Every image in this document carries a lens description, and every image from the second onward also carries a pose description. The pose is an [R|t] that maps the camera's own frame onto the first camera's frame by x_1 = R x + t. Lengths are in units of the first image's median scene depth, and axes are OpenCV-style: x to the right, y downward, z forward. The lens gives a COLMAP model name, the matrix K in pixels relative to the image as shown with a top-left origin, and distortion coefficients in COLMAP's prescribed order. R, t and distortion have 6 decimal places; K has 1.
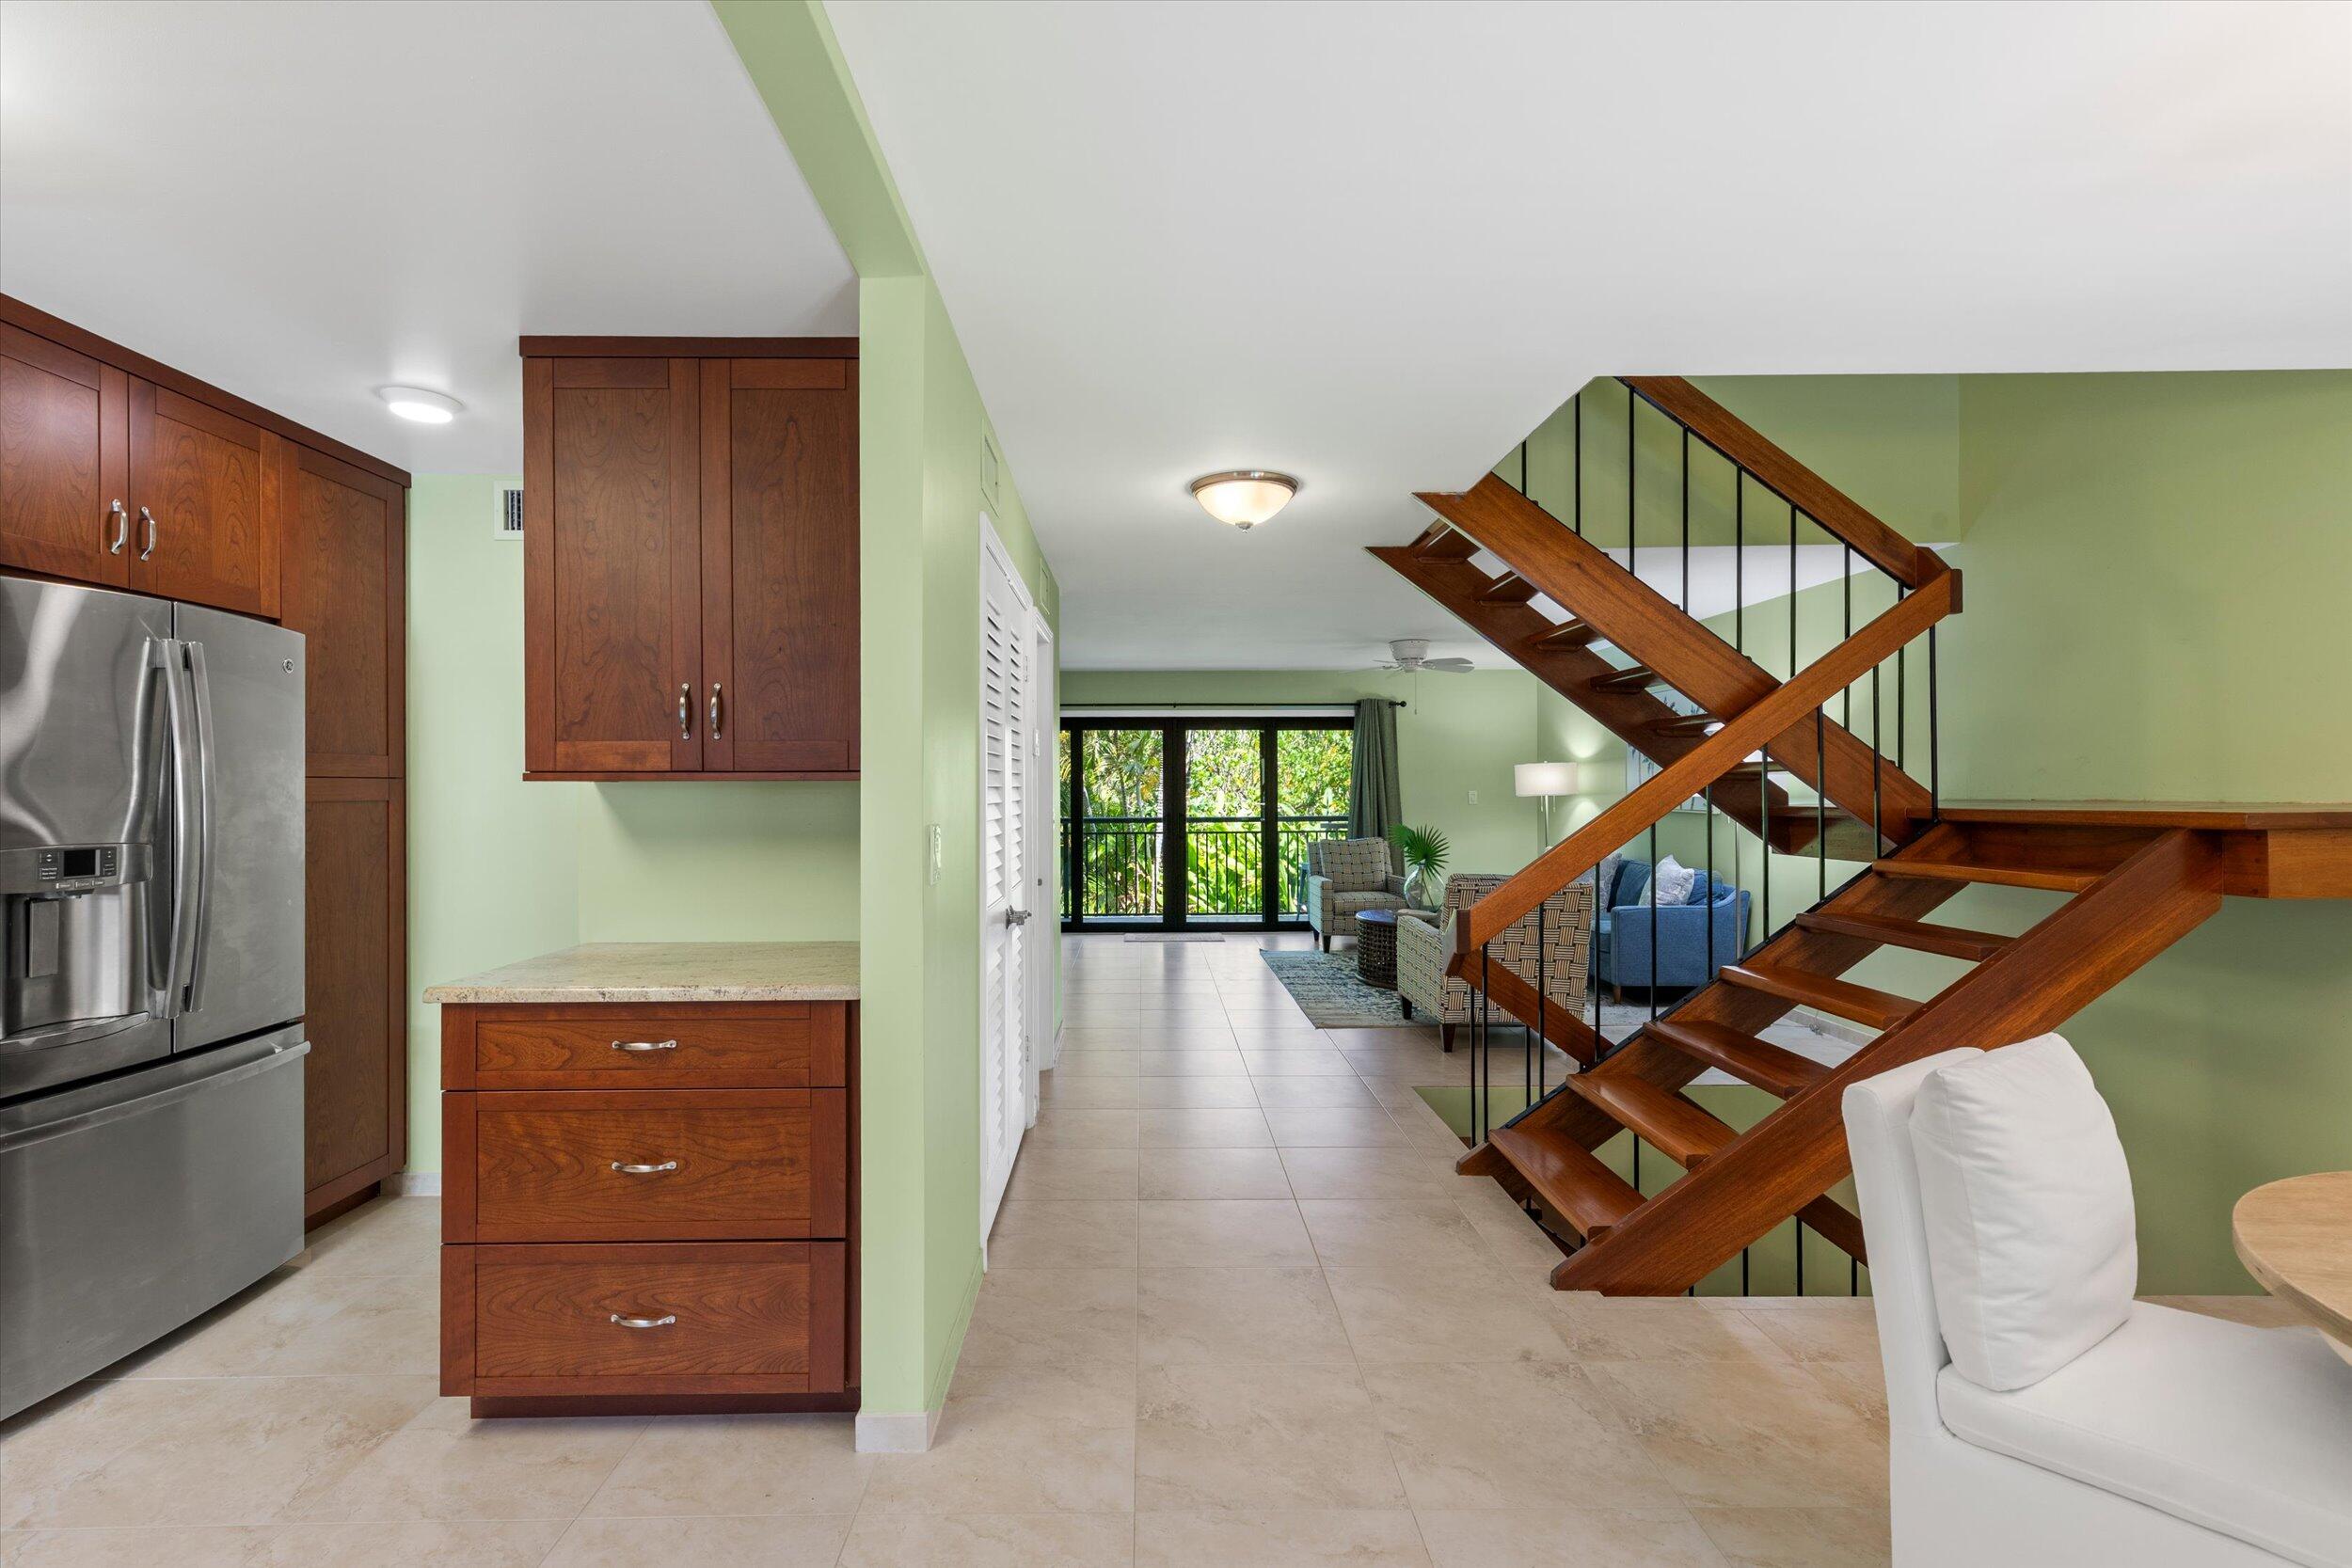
lens RADIAL K [[1103.5, 0, 1145.9], [0, 1103.5, 794.9], [0, 0, 1]] dist [0.005121, -0.000756]
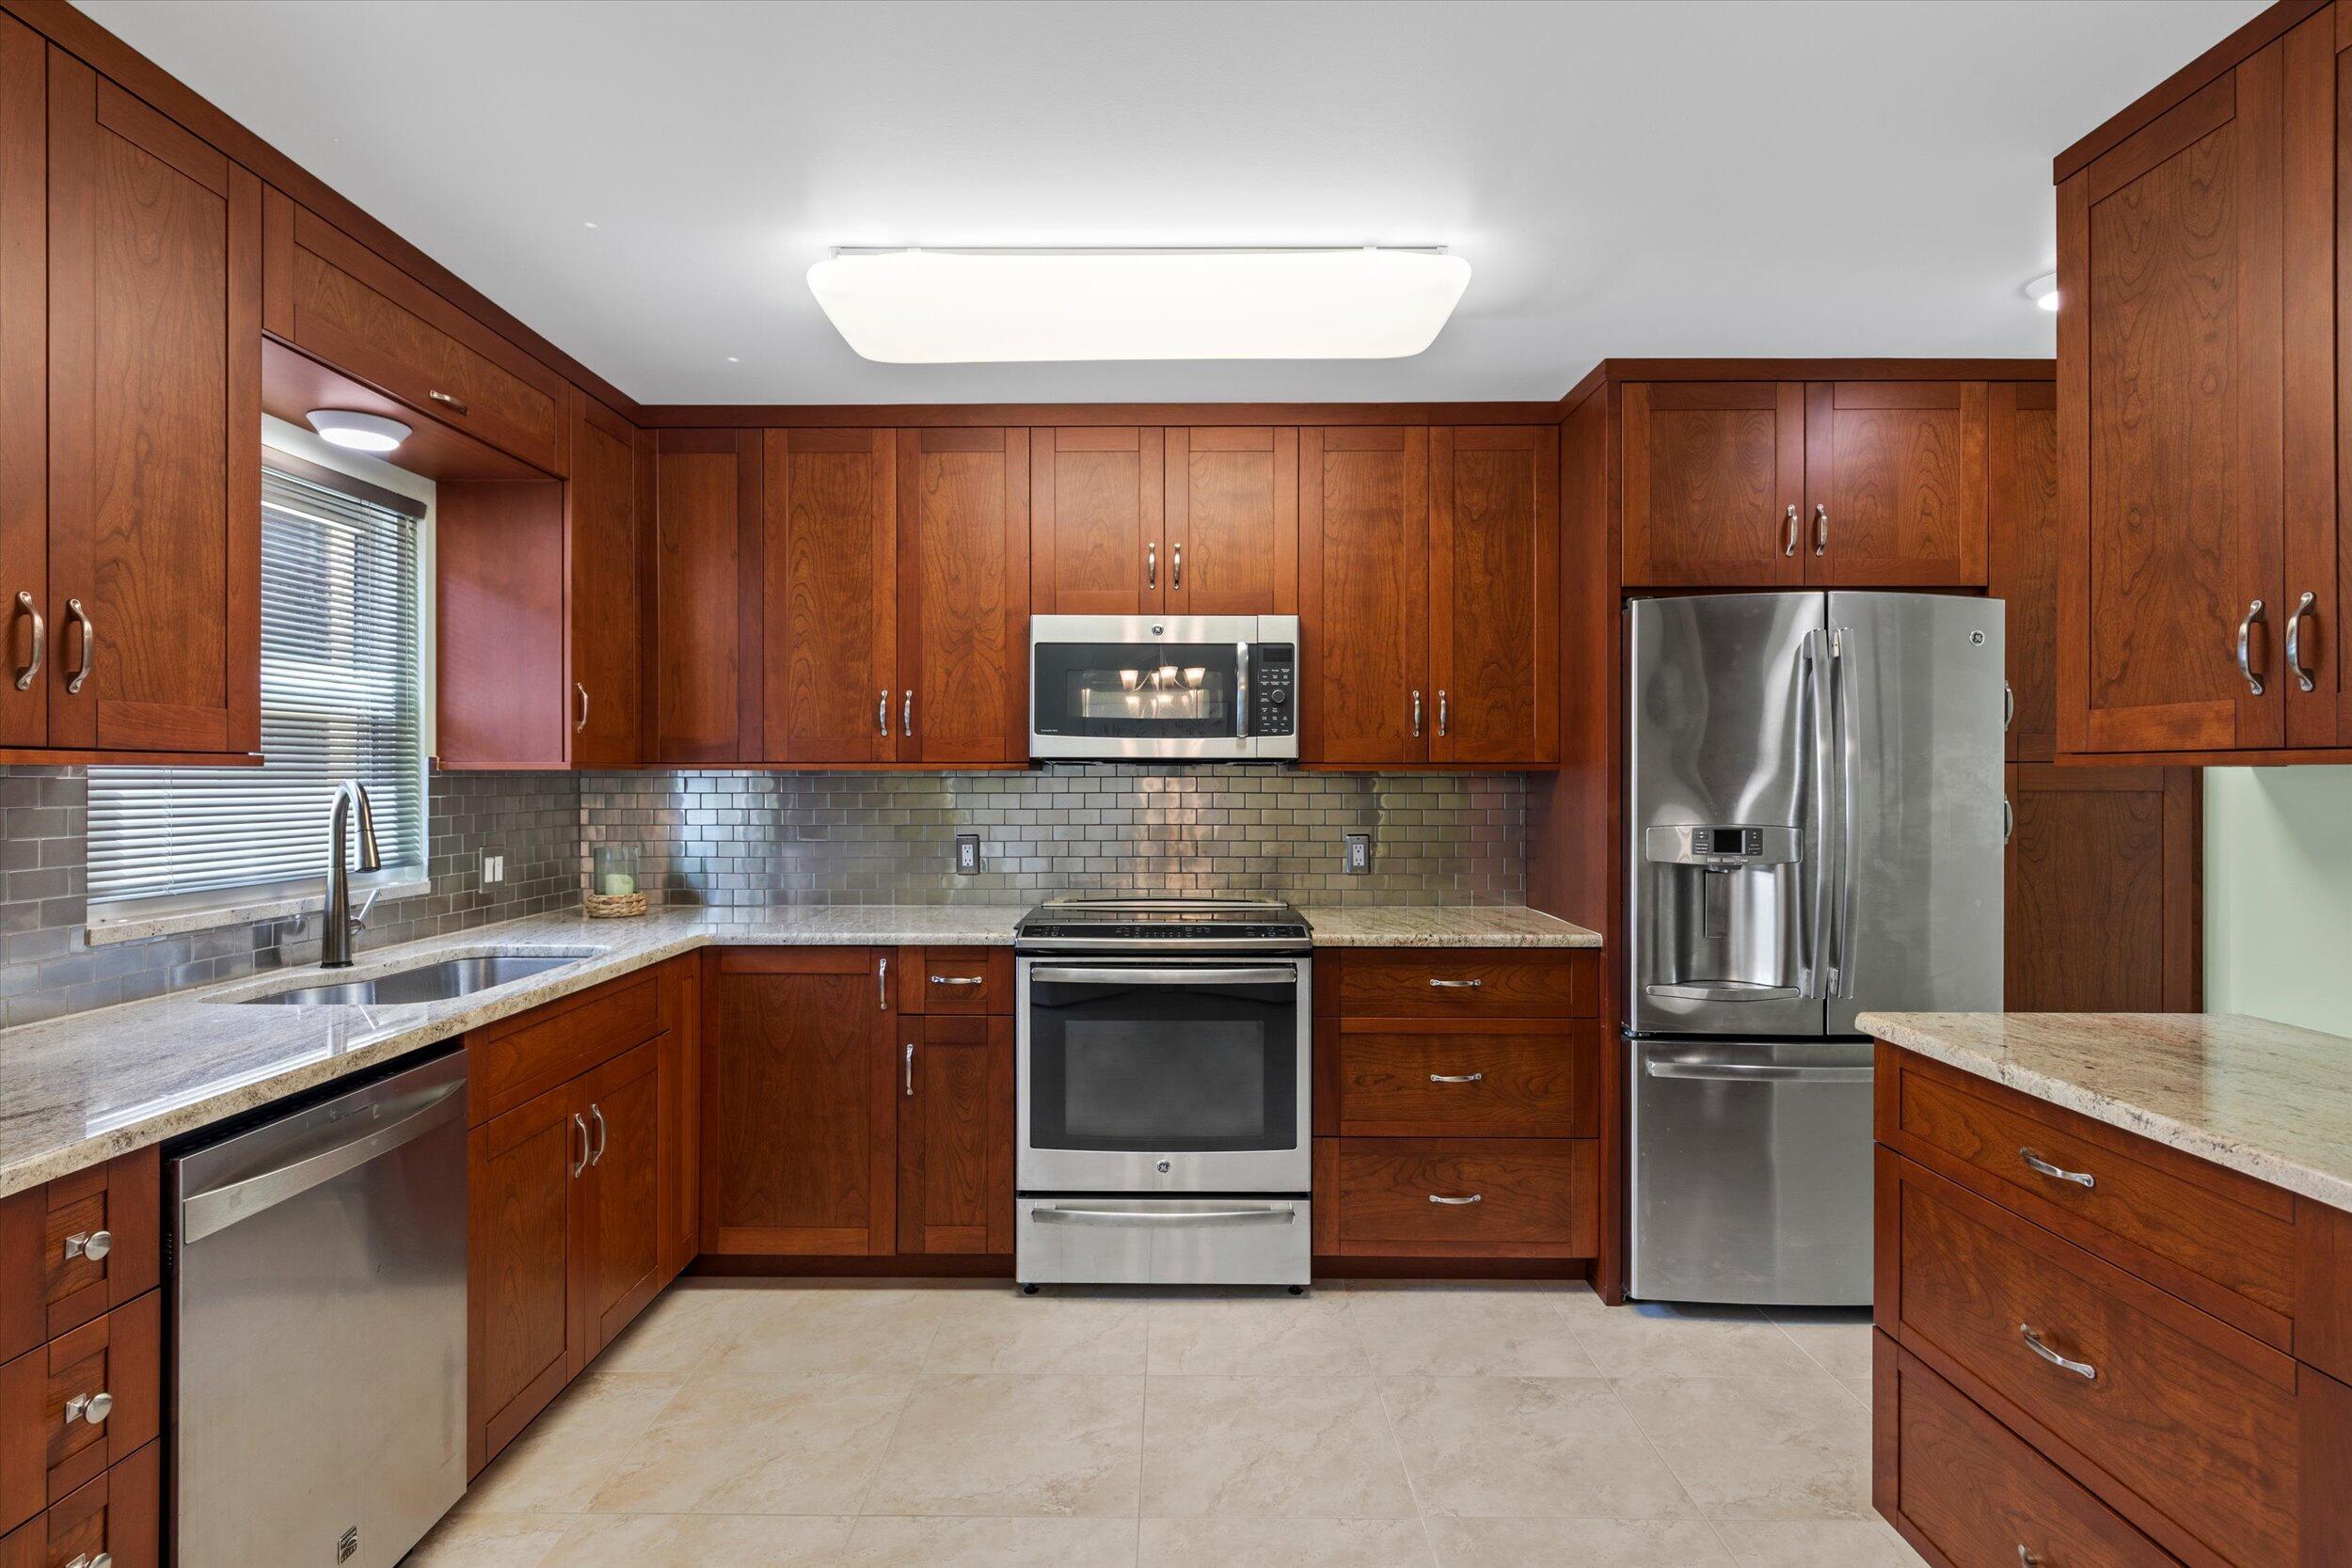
lens RADIAL K [[1183.0, 0, 1167.0], [0, 1183.0, 781.0], [0, 0, 1]] dist [0.000919, -0.000075]
pose [[-0.020509, 0.008540, -0.999753, 0.231078], [-0.008182, 0.999929, 0.008709, -0.004895], [0.999756, 0.008358, -0.020437, 0.429803]]
